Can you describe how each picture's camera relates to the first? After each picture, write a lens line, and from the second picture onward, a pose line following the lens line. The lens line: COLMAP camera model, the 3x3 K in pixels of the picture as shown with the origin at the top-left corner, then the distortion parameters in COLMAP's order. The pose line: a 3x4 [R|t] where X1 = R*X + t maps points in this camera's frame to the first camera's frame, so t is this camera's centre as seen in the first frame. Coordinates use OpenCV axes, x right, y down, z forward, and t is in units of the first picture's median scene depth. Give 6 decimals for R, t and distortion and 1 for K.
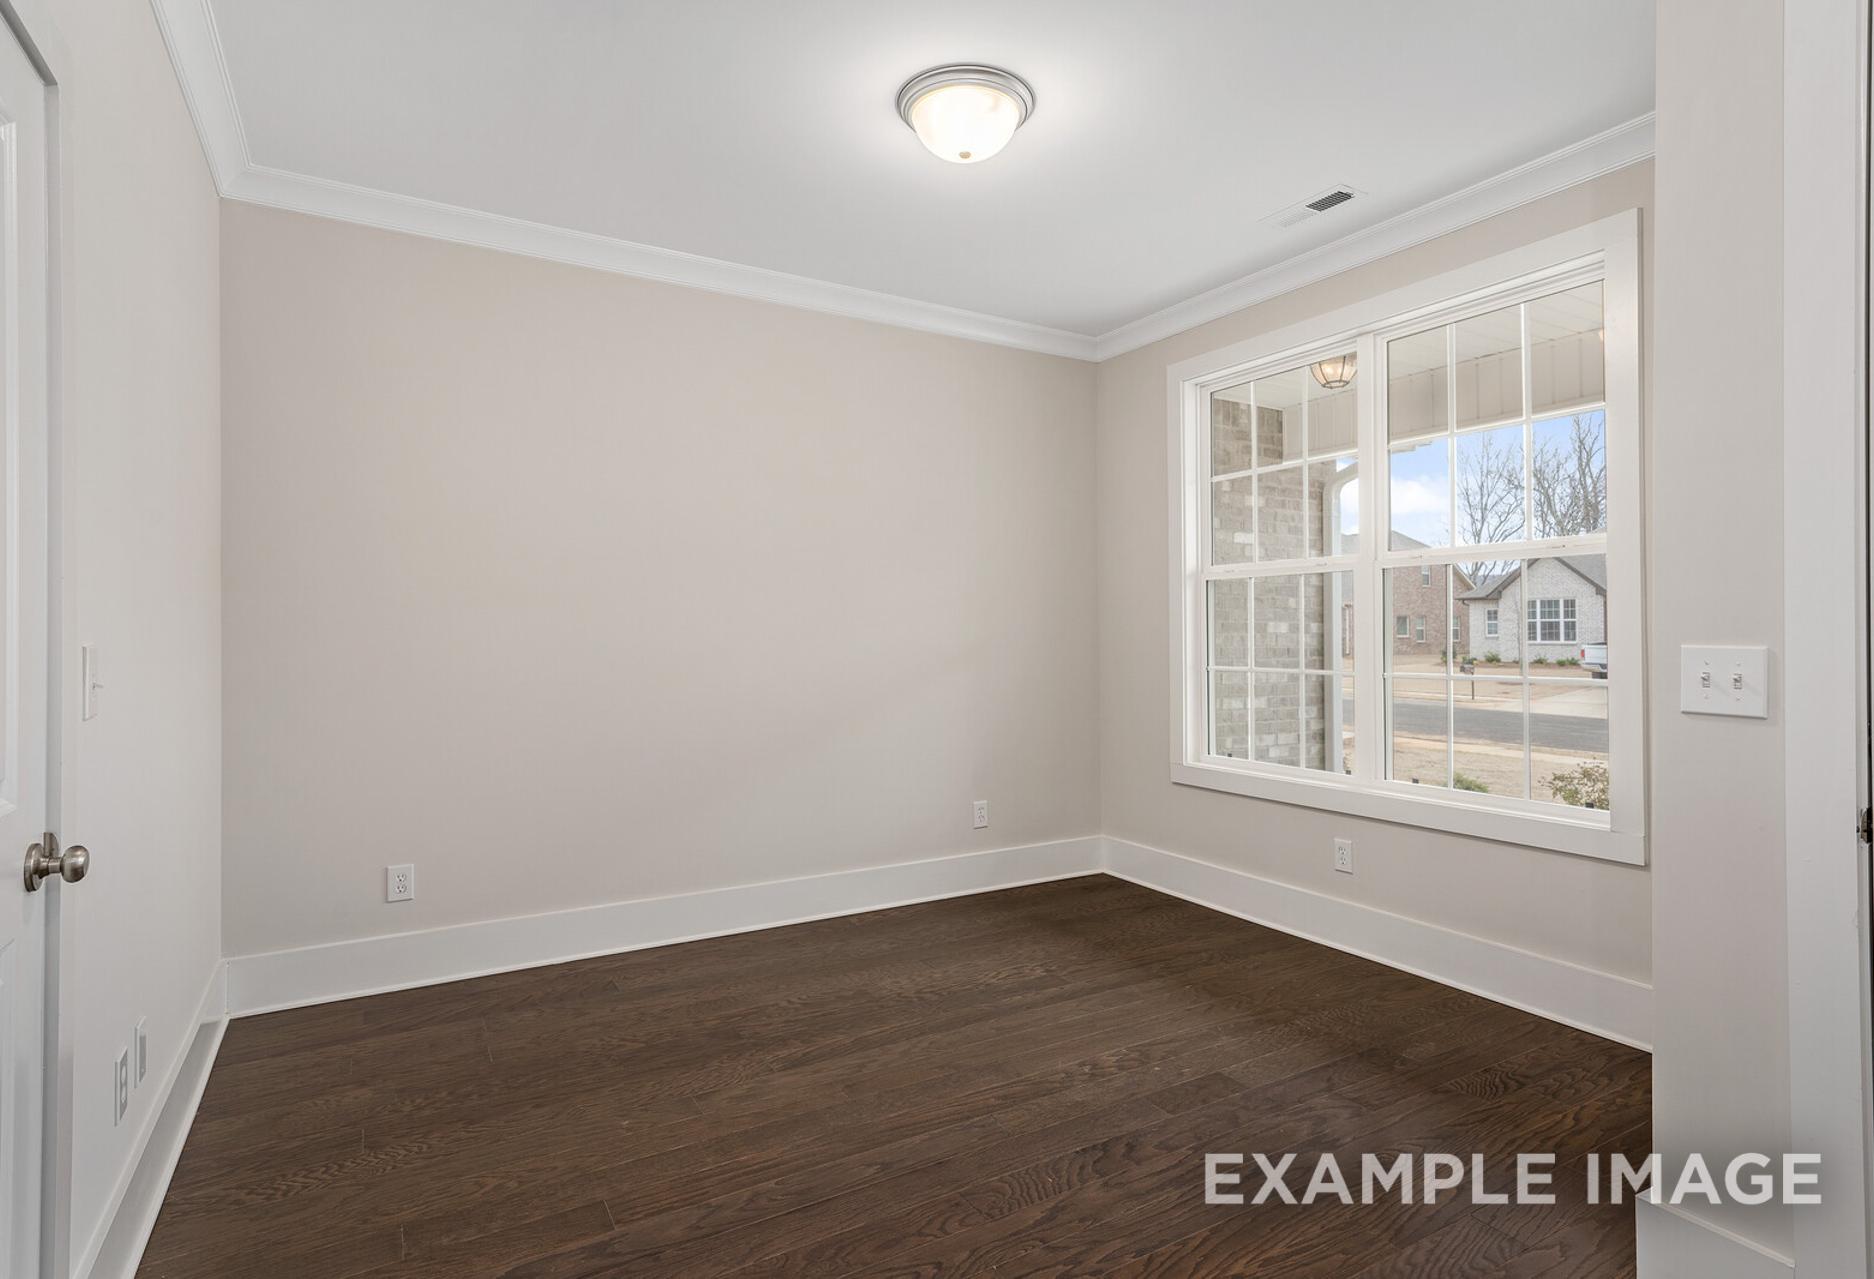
lens RADIAL K [[956.6, 0, 939.9], [0, 956.6, 632.4], [0, 0, 1]] dist [0.000749, 0.002138]
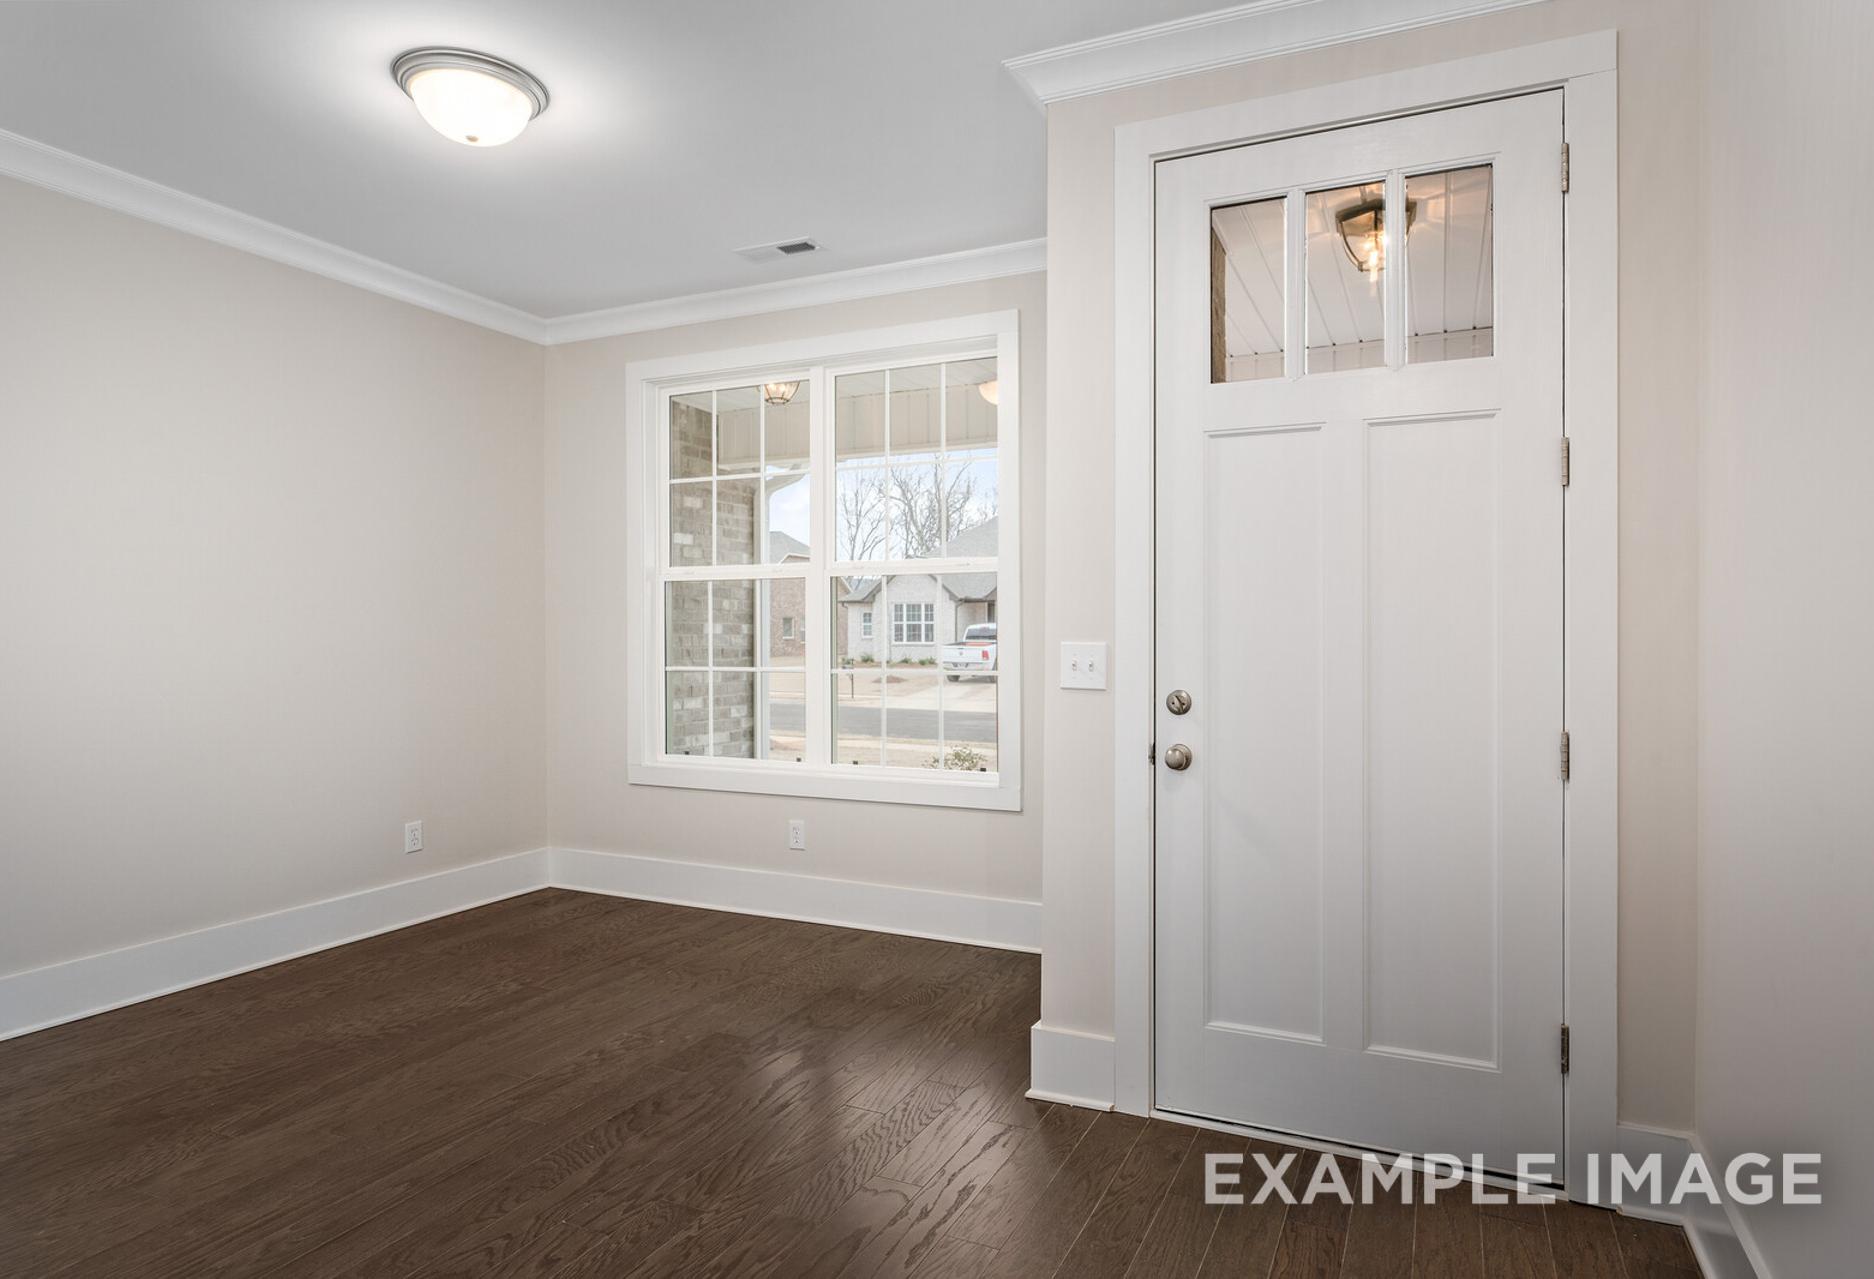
lens RADIAL K [[1072.5, 0, 937.1], [0, 1072.5, 654.4], [0, 0, 1]] dist [-0.040681, 0.003531]
pose [[0.827177, -0.009391, 0.561864, -0.155023], [-0.001585, 0.999817, 0.019045, 0.000594], [-0.561940, -0.016644, 0.827011, -0.126020]]
